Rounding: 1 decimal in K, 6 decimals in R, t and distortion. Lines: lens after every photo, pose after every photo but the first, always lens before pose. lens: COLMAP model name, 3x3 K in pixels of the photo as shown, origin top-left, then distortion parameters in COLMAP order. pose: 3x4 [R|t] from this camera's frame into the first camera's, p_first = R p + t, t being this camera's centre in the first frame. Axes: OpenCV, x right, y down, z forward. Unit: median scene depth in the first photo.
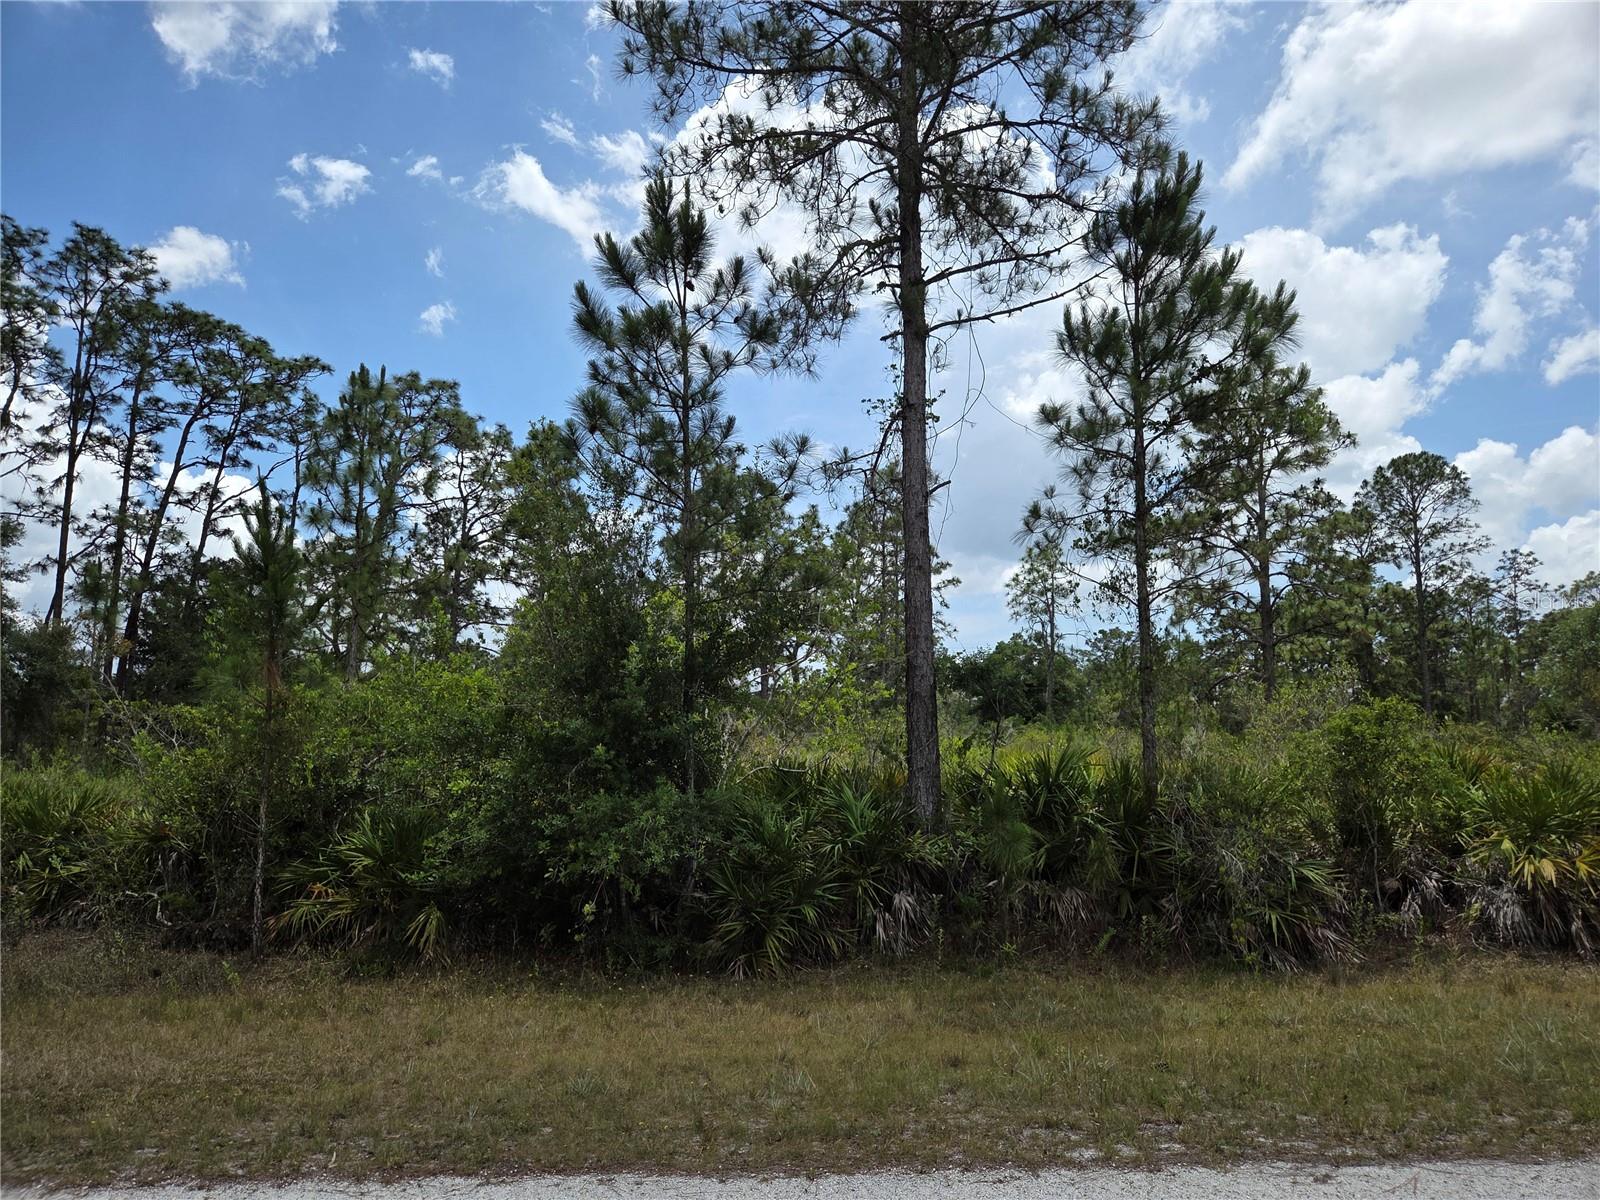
lens RADIAL K [[1051.0, 0, 800.0], [0, 1051.0, 600.0], [0, 0, 1]] dist [0.071936, -0.076536]
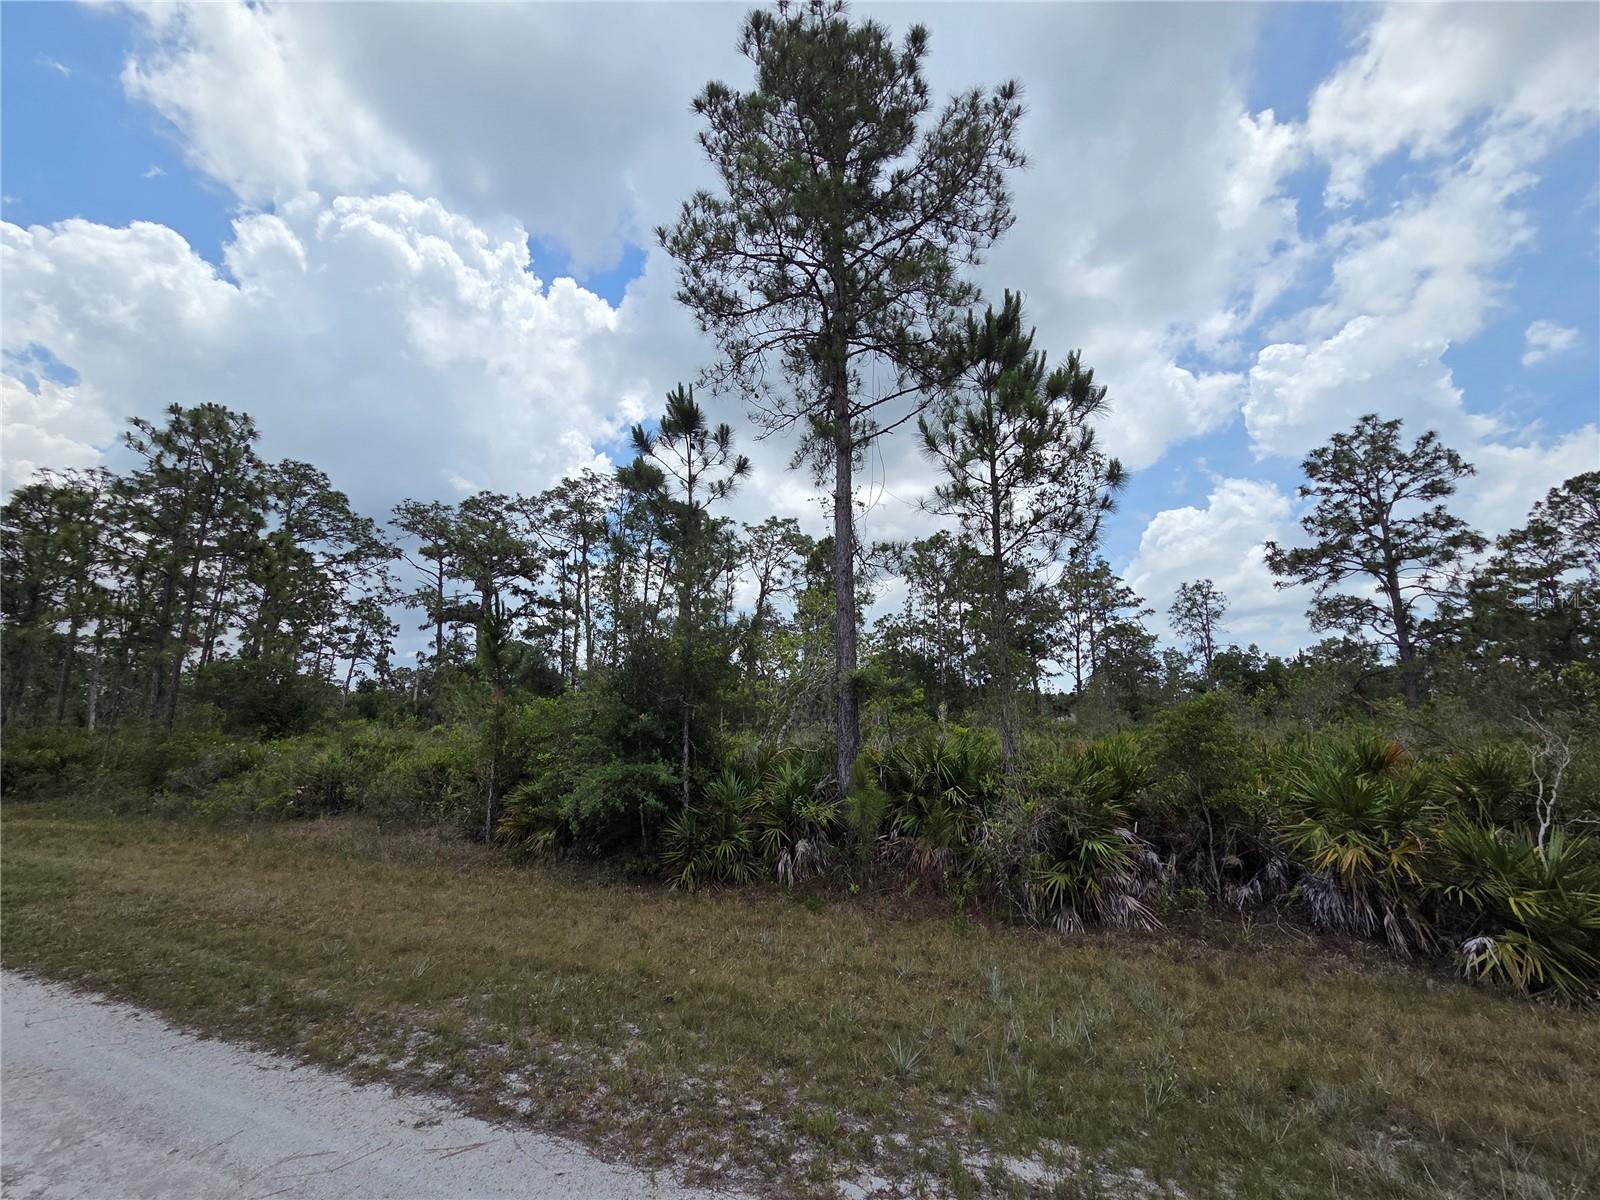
lens RADIAL K [[643.4, 0, 795.9], [0, 643.4, 589.5], [0, 0, 1]] dist [-0.001895, -0.000195]
pose [[0.912287, -0.084542, -0.400732, 0.401667], [0.054044, 0.994756, -0.086829, 0.015734], [0.405971, 0.057556, 0.912072, 0.167943]]
